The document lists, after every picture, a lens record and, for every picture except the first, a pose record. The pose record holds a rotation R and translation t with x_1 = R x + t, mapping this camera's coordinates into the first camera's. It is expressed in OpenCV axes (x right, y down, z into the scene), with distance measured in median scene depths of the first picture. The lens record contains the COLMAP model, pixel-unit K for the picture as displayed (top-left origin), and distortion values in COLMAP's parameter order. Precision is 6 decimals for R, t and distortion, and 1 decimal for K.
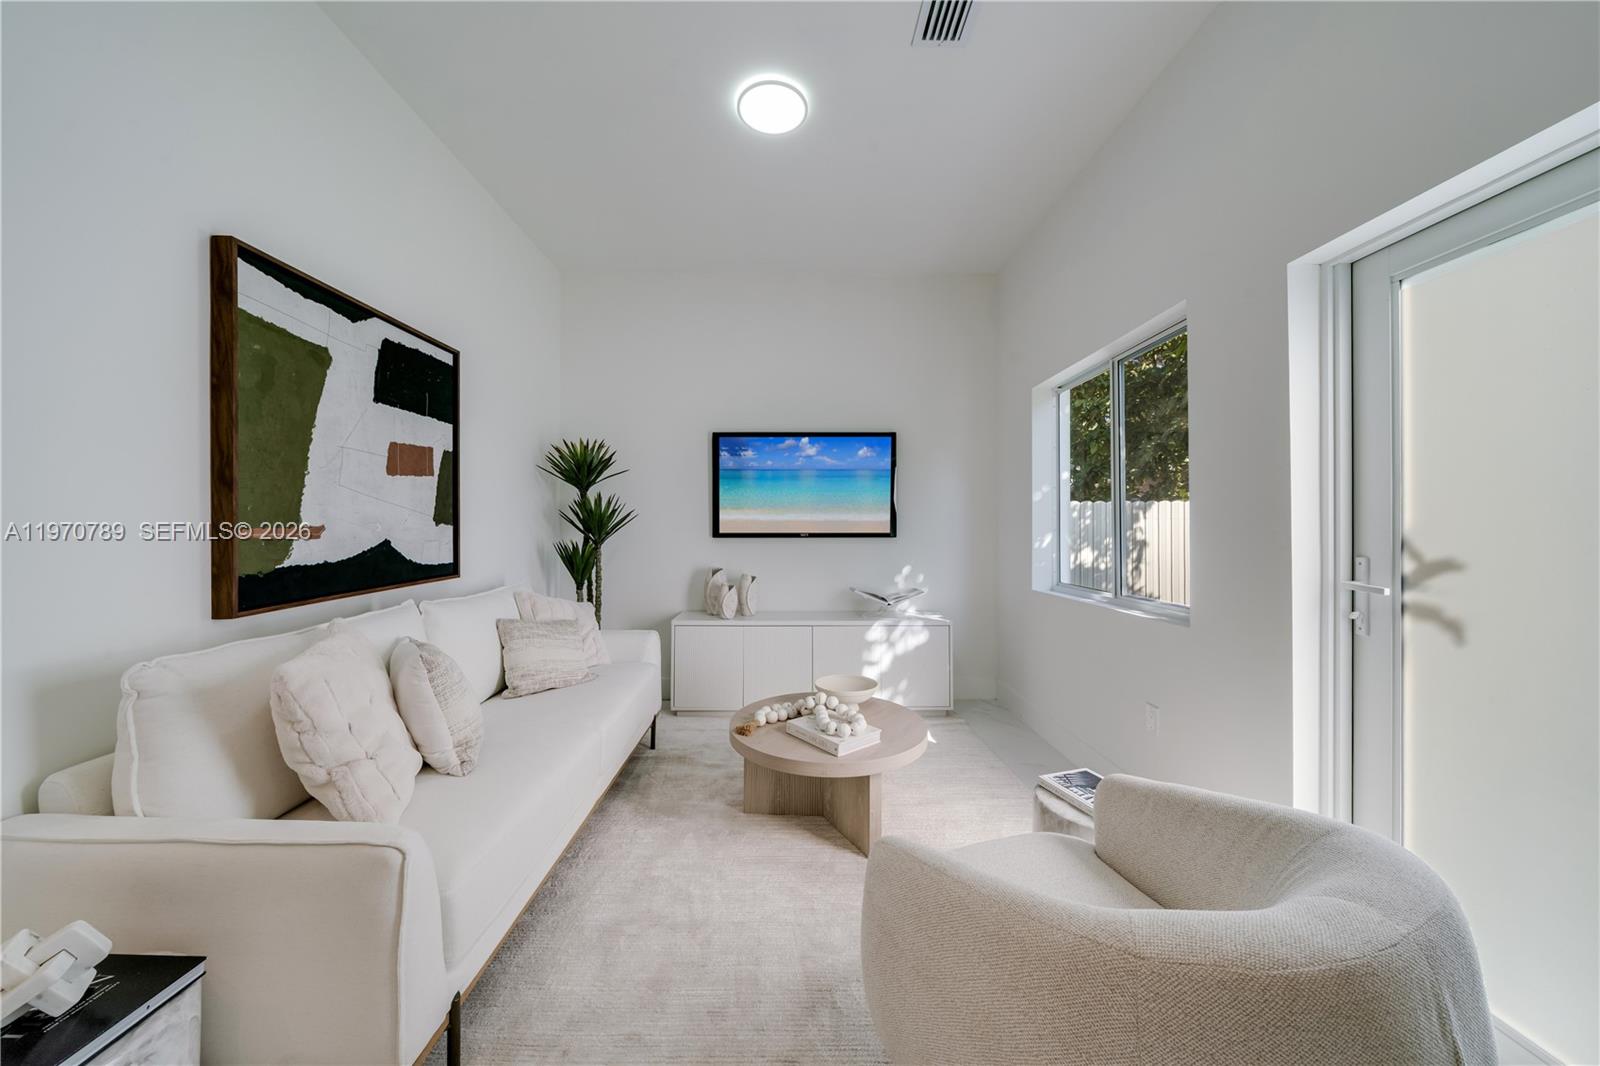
lens RADIAL K [[553.3, 0, 798.3], [0, 553.3, 524.1], [0, 0, 1]] dist [-0.006301, 0.000064]
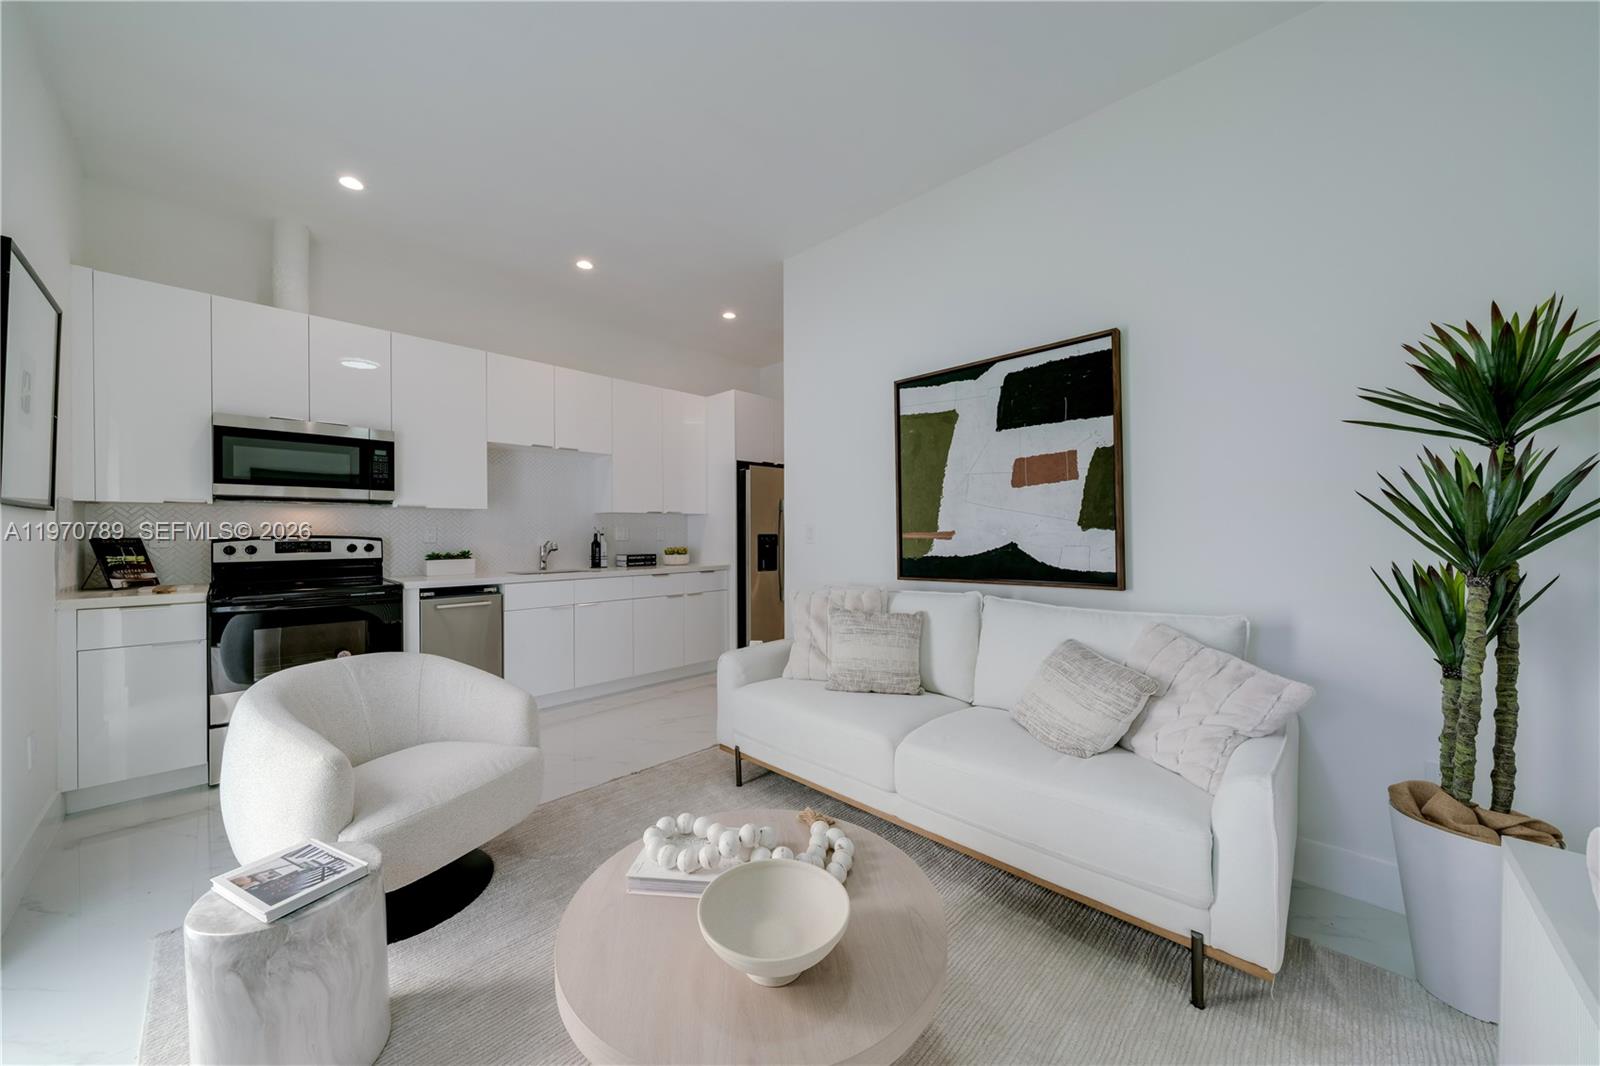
lens RADIAL K [[553.3, 0, 794.6], [0, 553.3, 536.4], [0, 0, 1]] dist [-0.006301, 0.000064]
pose [[-0.696605, 0.009526, -0.717392, 0.493862], [0.007163, 0.999954, 0.006323, 0.004668], [0.717419, -0.000734, -0.696641, 1.705033]]
